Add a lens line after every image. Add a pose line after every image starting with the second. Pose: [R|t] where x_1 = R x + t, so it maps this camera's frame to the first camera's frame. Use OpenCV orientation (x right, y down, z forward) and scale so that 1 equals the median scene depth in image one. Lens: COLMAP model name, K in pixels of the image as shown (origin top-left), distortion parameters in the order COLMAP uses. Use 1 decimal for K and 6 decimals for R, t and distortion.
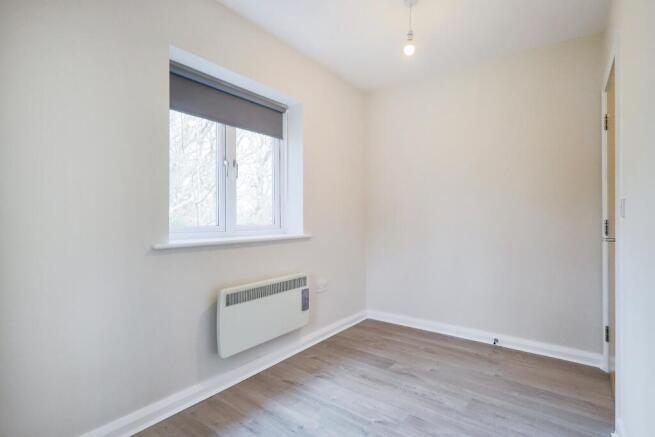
lens RADIAL K [[320.2, 0, 327.5], [0, 320.2, 218.5], [0, 0, 1]] dist [0.000501, 0.000065]
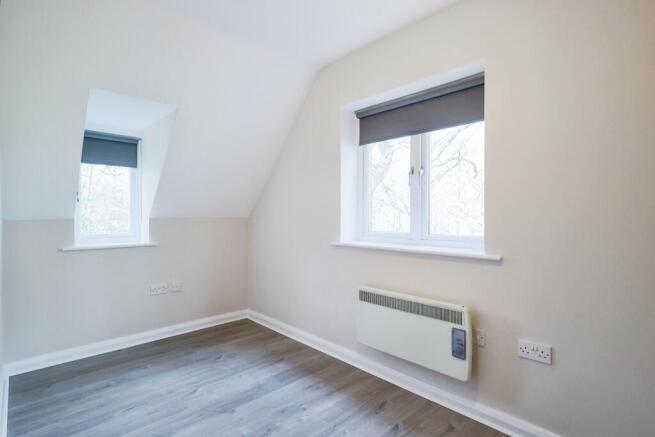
lens RADIAL K [[320.2, 0, 327.5], [0, 320.2, 218.5], [0, 0, 1]] dist [0.000501, 0.000065]
pose [[-0.155340, 0.004419, -0.987851, 0.750560], [-0.007769, 0.999954, 0.005695, -0.030997], [0.987830, 0.008559, -0.155299, 0.904075]]
